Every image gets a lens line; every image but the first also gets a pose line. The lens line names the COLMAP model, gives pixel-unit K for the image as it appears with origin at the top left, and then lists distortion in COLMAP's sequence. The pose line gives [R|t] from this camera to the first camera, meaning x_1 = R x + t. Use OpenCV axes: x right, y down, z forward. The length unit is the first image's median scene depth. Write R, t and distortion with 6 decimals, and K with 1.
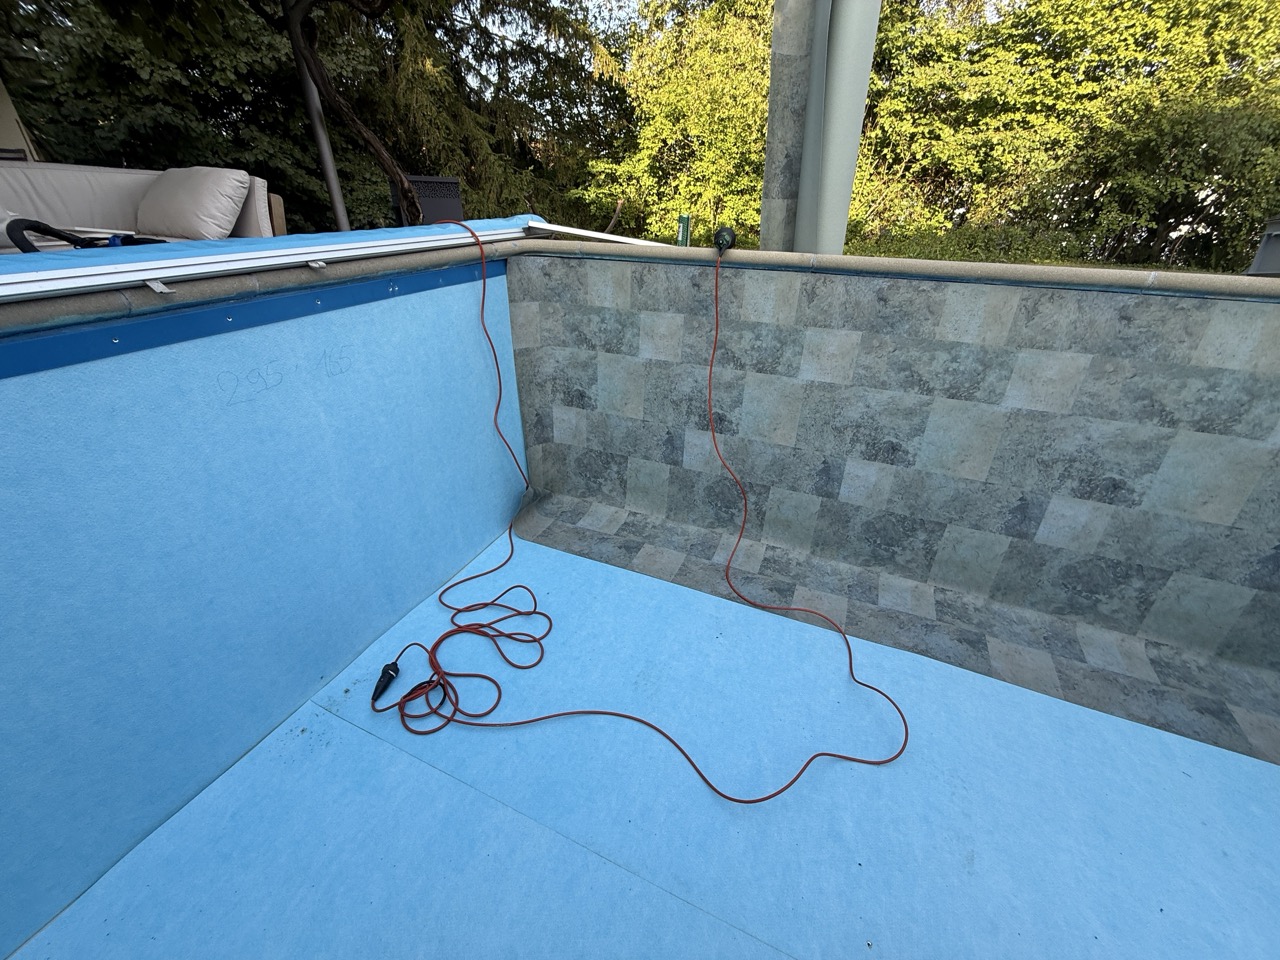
lens RADIAL K [[513.2, 0, 633.0], [0, 513.2, 481.1], [0, 0, 1]] dist [-0.000225, 0.000015]
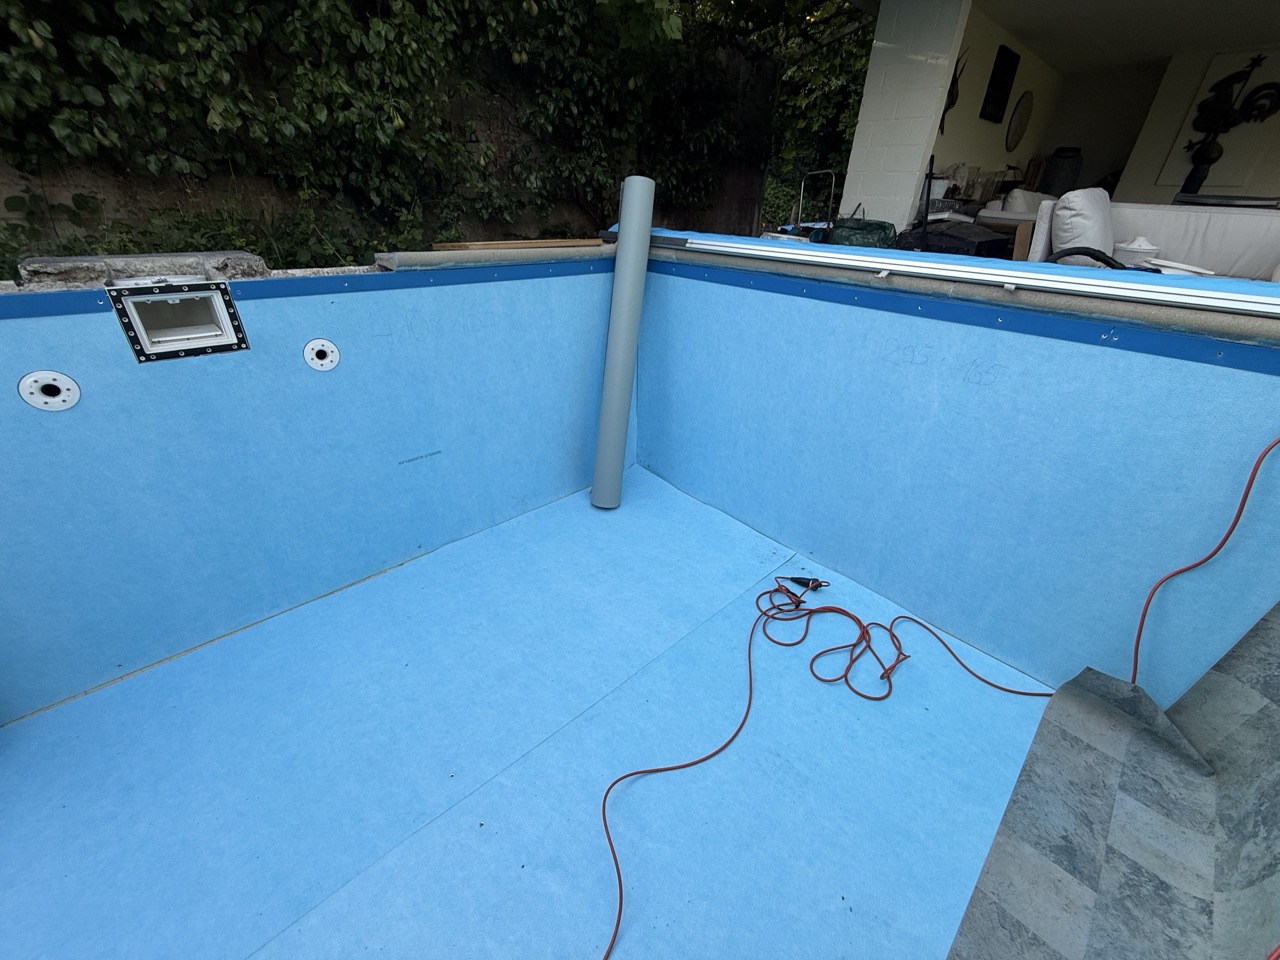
lens RADIAL K [[513.2, 0, 640.3], [0, 513.2, 479.2], [0, 0, 1]] dist [-0.000225, 0.000015]
pose [[-0.389965, 0.418948, -0.820006, 0.492511], [-0.485548, 0.663096, 0.569691, -0.247827], [0.782413, 0.620312, -0.055165, 0.440671]]
